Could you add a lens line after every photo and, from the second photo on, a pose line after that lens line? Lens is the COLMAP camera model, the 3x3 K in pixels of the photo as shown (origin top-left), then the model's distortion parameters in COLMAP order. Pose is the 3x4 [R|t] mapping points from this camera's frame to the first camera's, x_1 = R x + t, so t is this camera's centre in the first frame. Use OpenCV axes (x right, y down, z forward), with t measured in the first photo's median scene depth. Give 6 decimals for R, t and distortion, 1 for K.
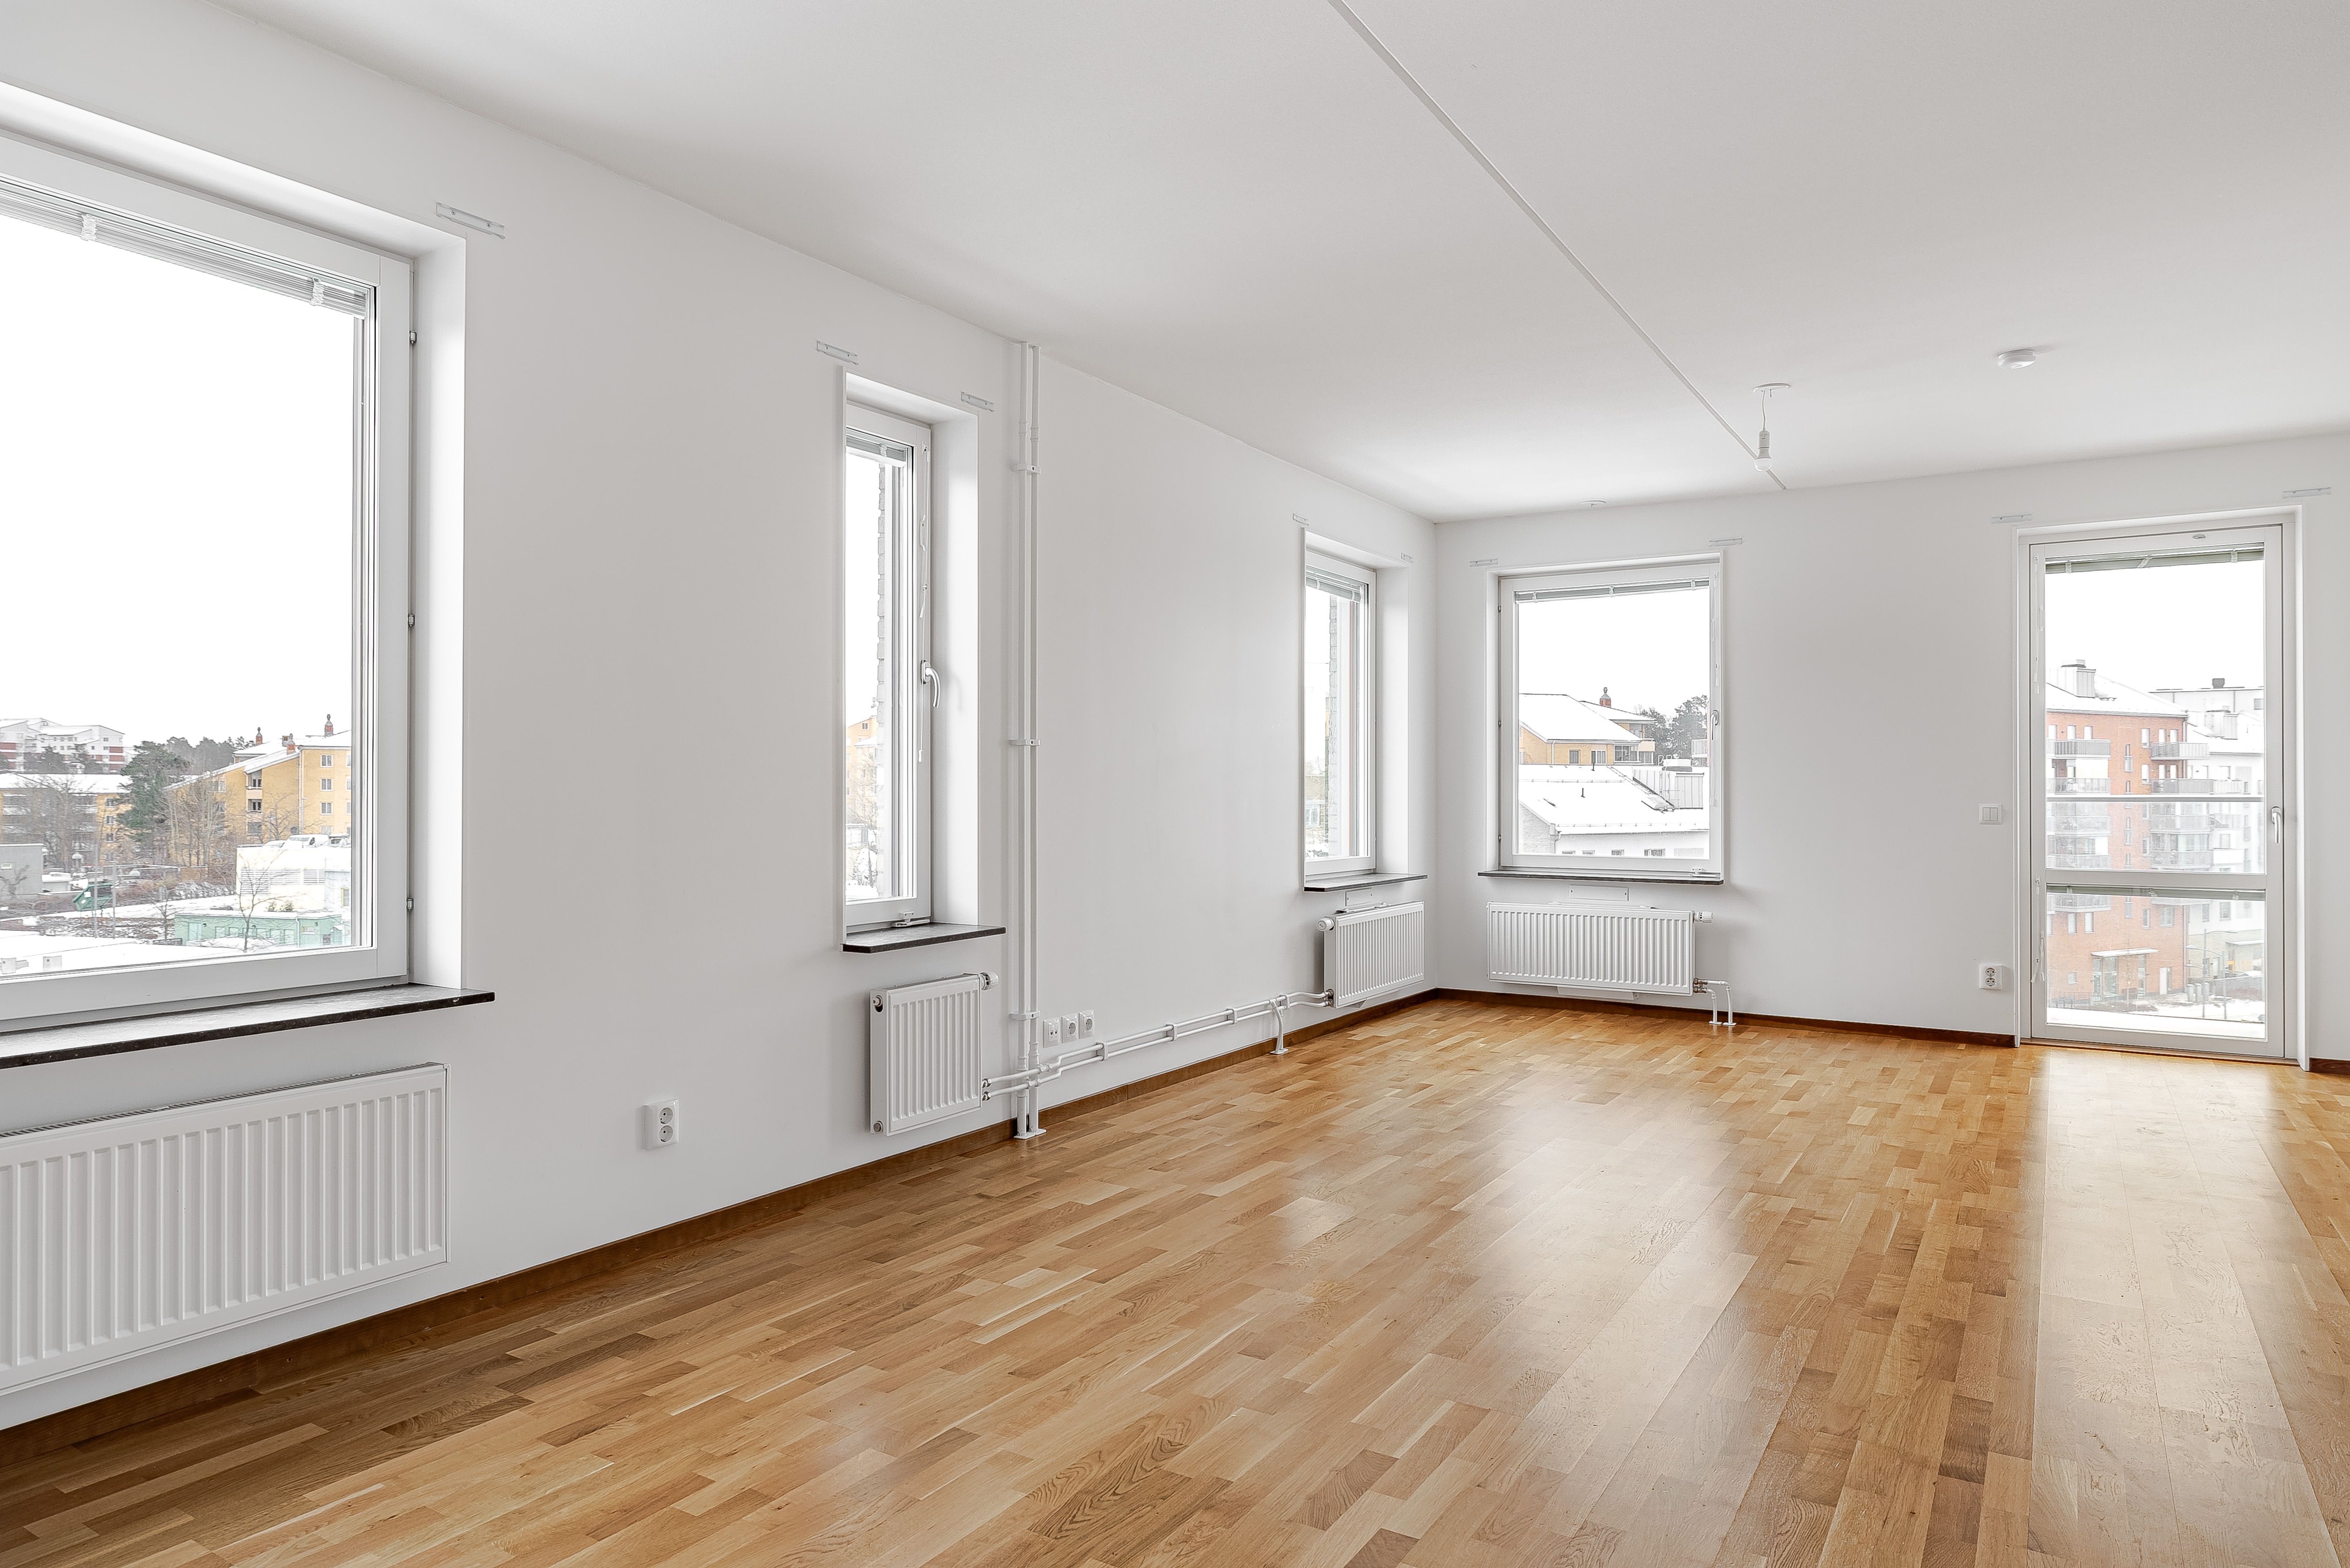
lens RADIAL K [[1409.8, 0, 1171.1], [0, 1409.8, 786.7], [0, 0, 1]] dist [0.000757, 0.000044]
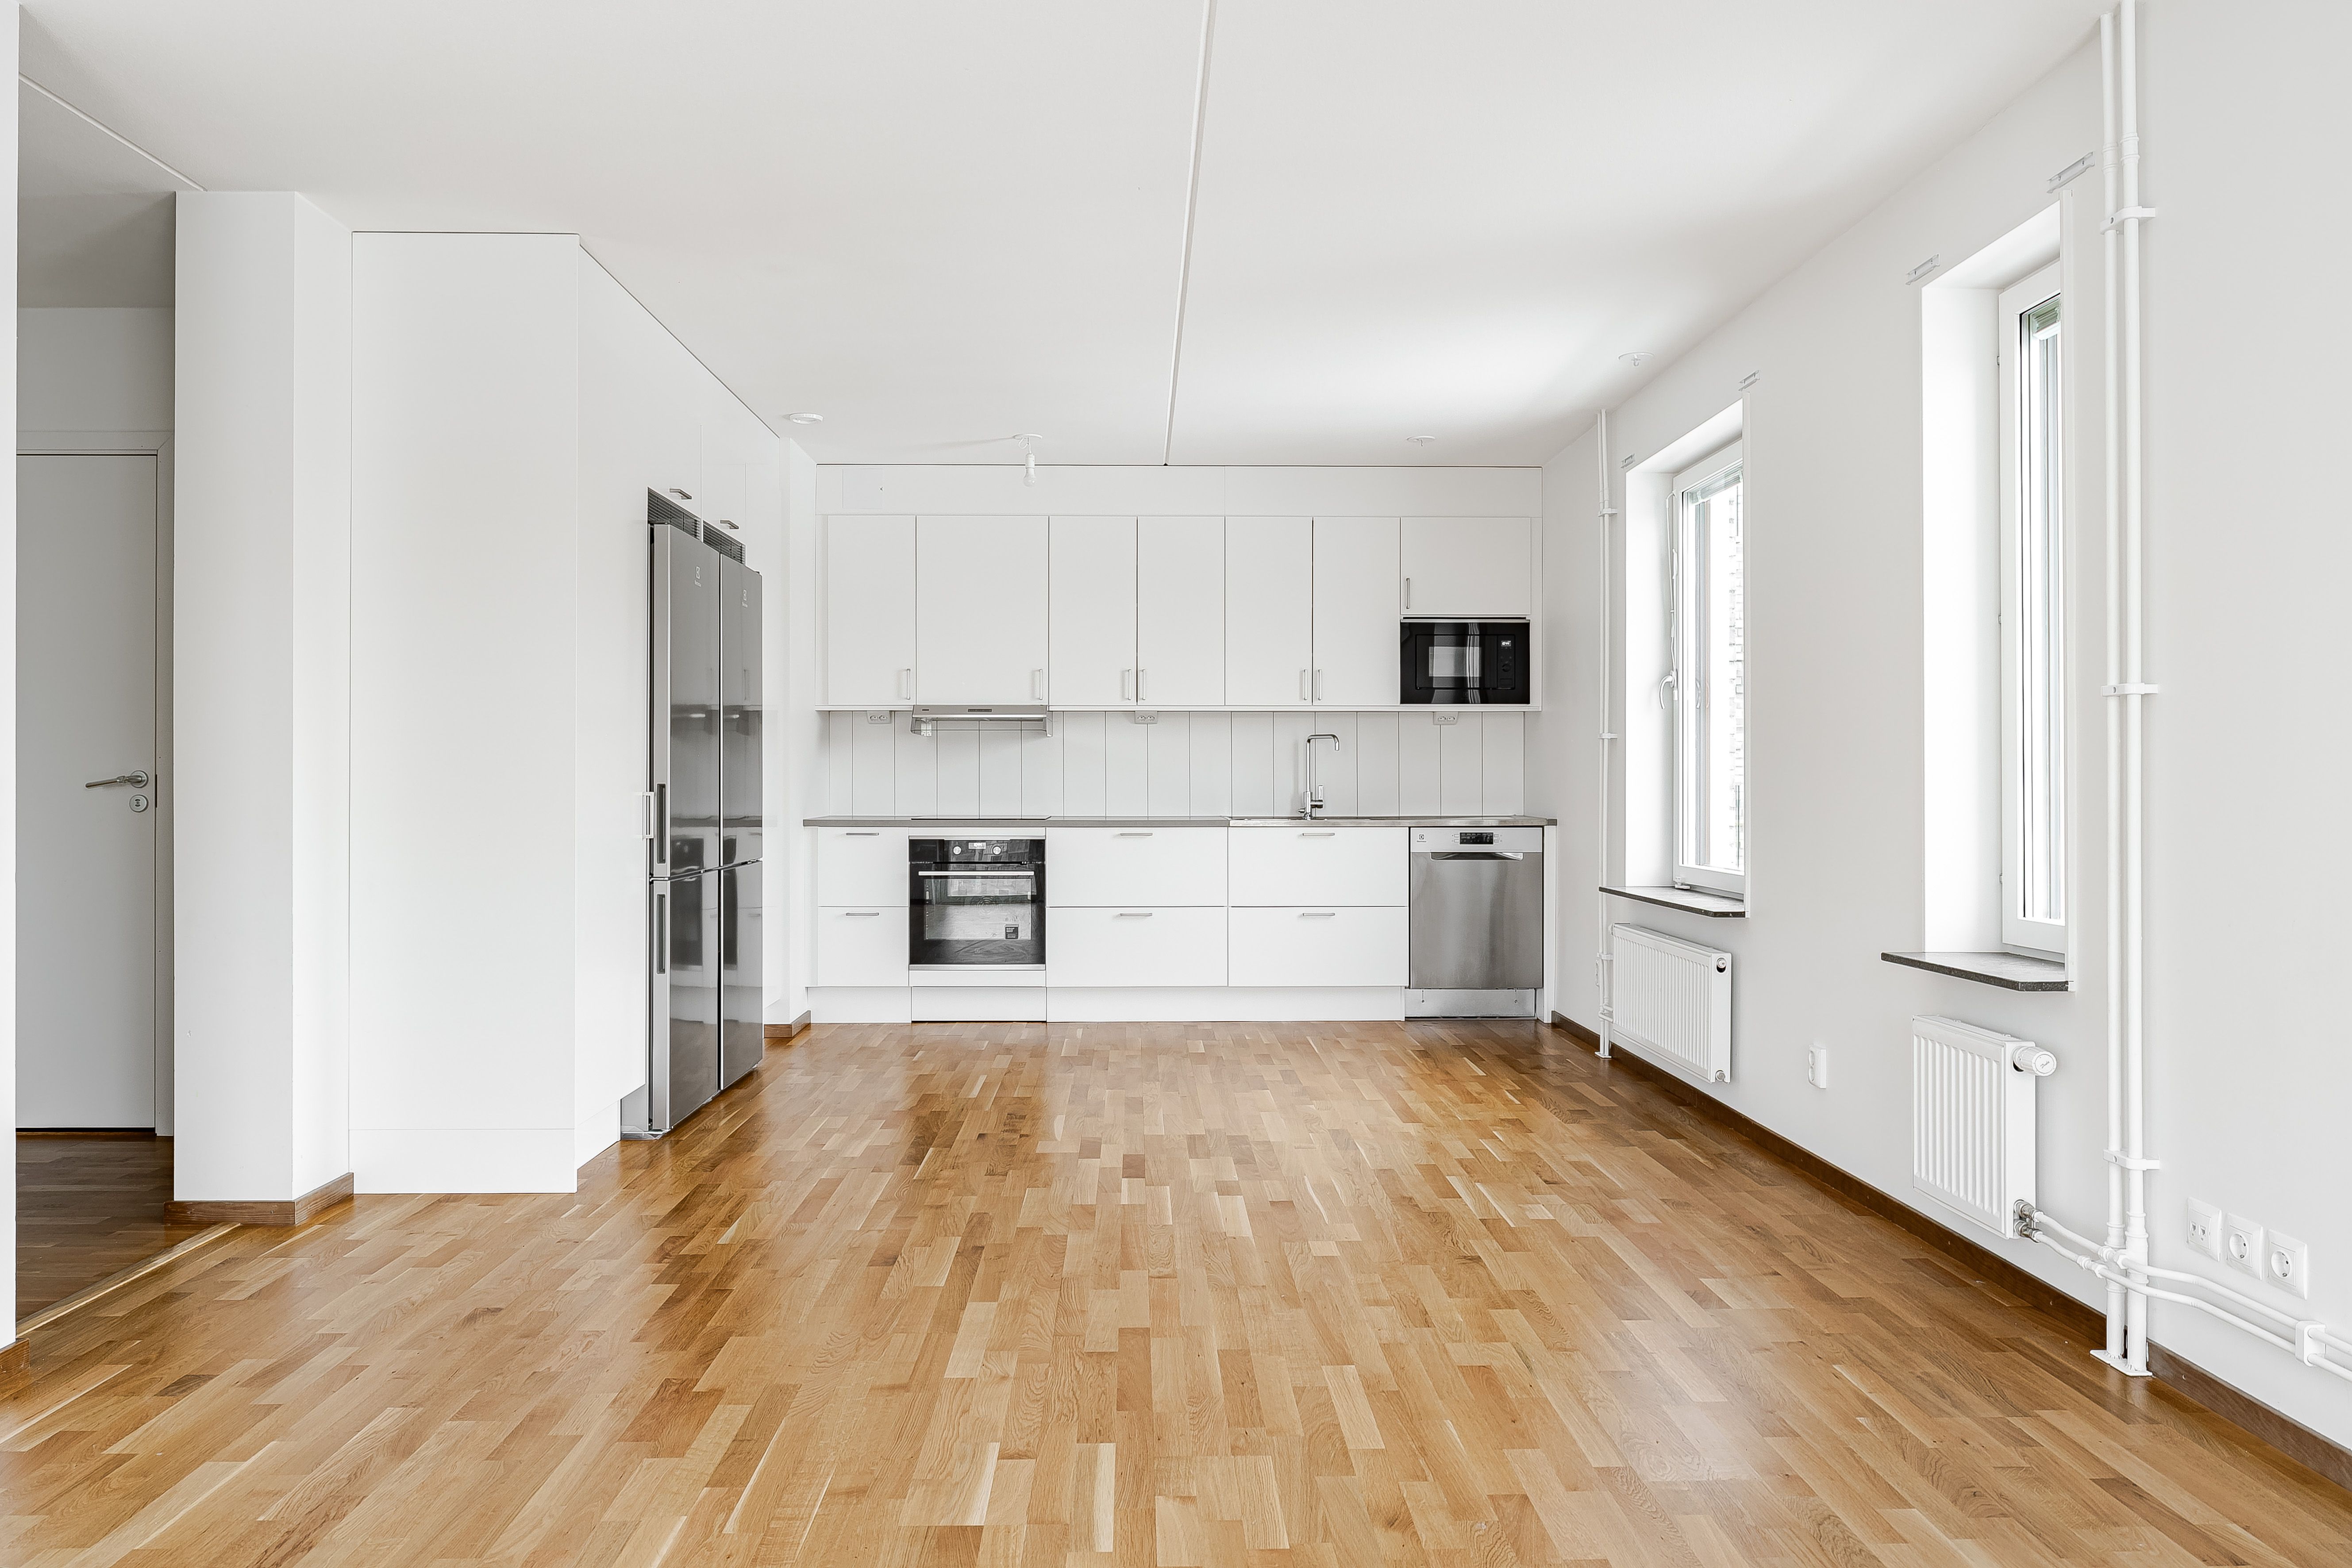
lens RADIAL K [[1616.4, 0, 1175.4], [0, 1616.4, 787.0], [0, 0, 1]] dist [0.000798, 0.000138]
pose [[-0.837698, -0.000842, -0.546132, 0.791565], [0.002561, 0.999982, -0.005470, 0.015872], [0.546127, -0.005981, -0.837681, 1.805091]]
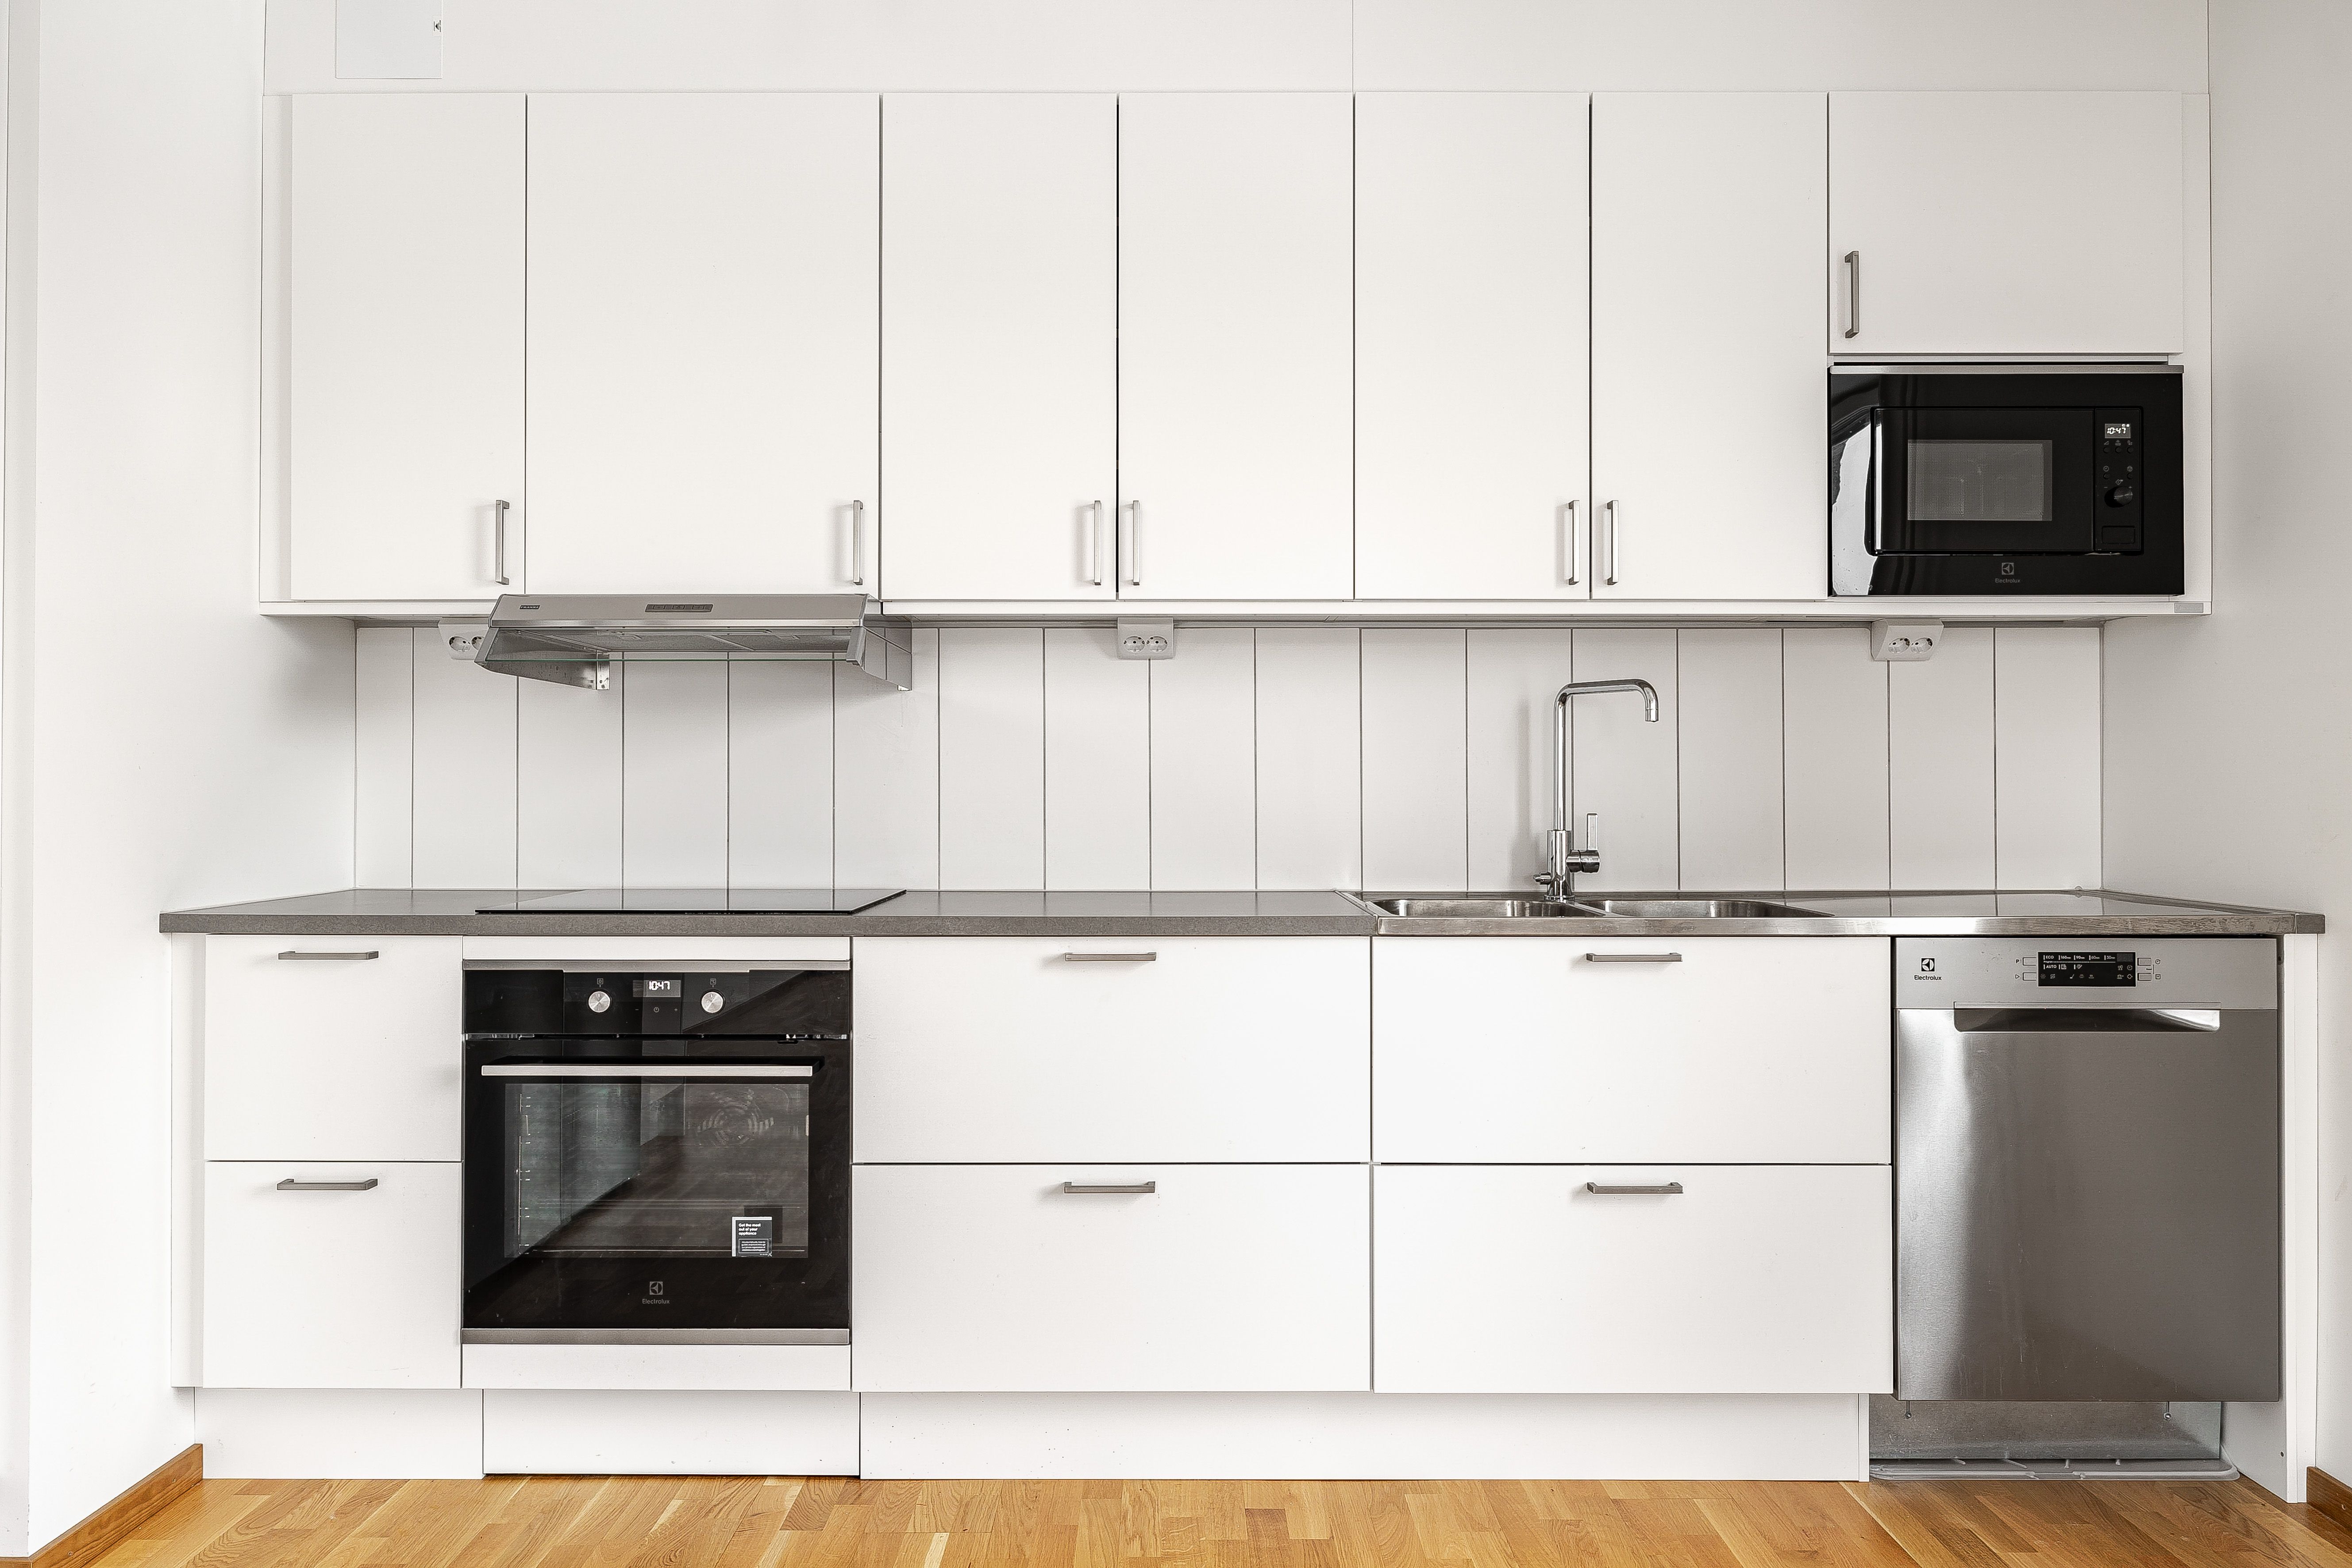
lens RADIAL K [[1616.4, 0, 1171.5], [0, 1616.4, 778.4], [0, 0, 1]] dist [0.000798, 0.000138]
pose [[-0.845236, -0.000668, -0.534392, 0.365179], [0.001698, 0.999991, -0.003936, -0.000581], [0.534390, -0.004235, -0.845228, 1.136985]]
